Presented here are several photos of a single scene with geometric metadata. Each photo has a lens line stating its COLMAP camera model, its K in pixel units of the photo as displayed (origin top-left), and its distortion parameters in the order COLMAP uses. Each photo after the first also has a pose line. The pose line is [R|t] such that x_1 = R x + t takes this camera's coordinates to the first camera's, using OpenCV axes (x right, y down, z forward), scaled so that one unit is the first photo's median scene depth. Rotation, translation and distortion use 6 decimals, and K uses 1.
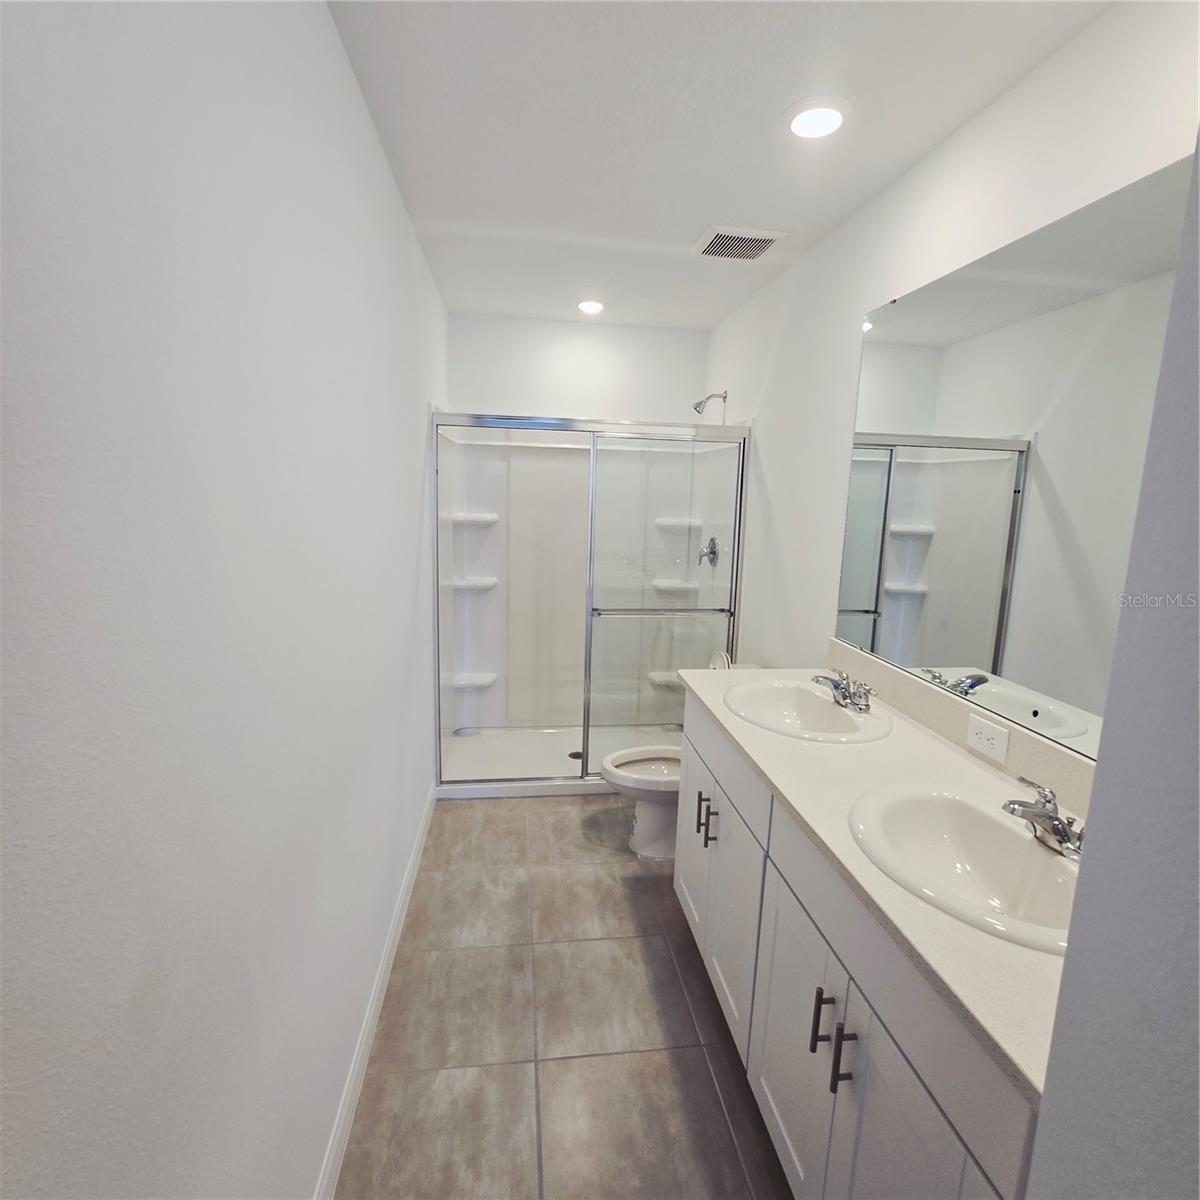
lens RADIAL K [[653.0, 0, 599.4], [0, 653.0, 601.3], [0, 0, 1]] dist [-0.008058, 0.002710]
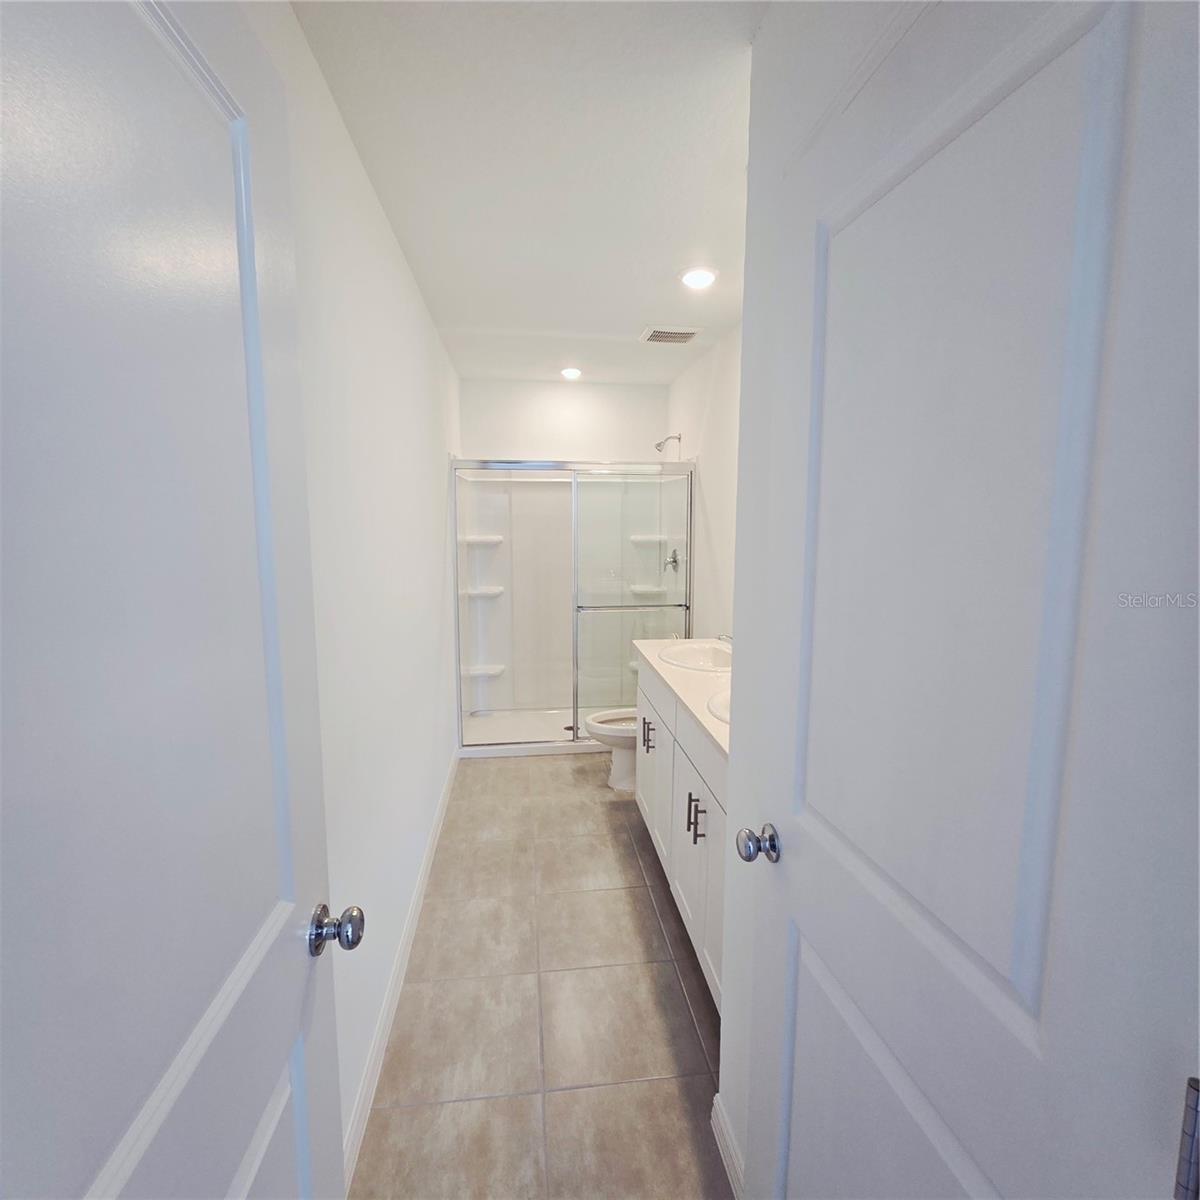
lens RADIAL K [[653.0, 0, 602.3], [0, 653.0, 597.8], [0, 0, 1]] dist [-0.008058, 0.002710]
pose [[0.999571, -0.028763, -0.005574, 0.046177], [0.028505, 0.998713, -0.041945, 0.050451], [0.006773, 0.041769, 0.999104, -0.288070]]
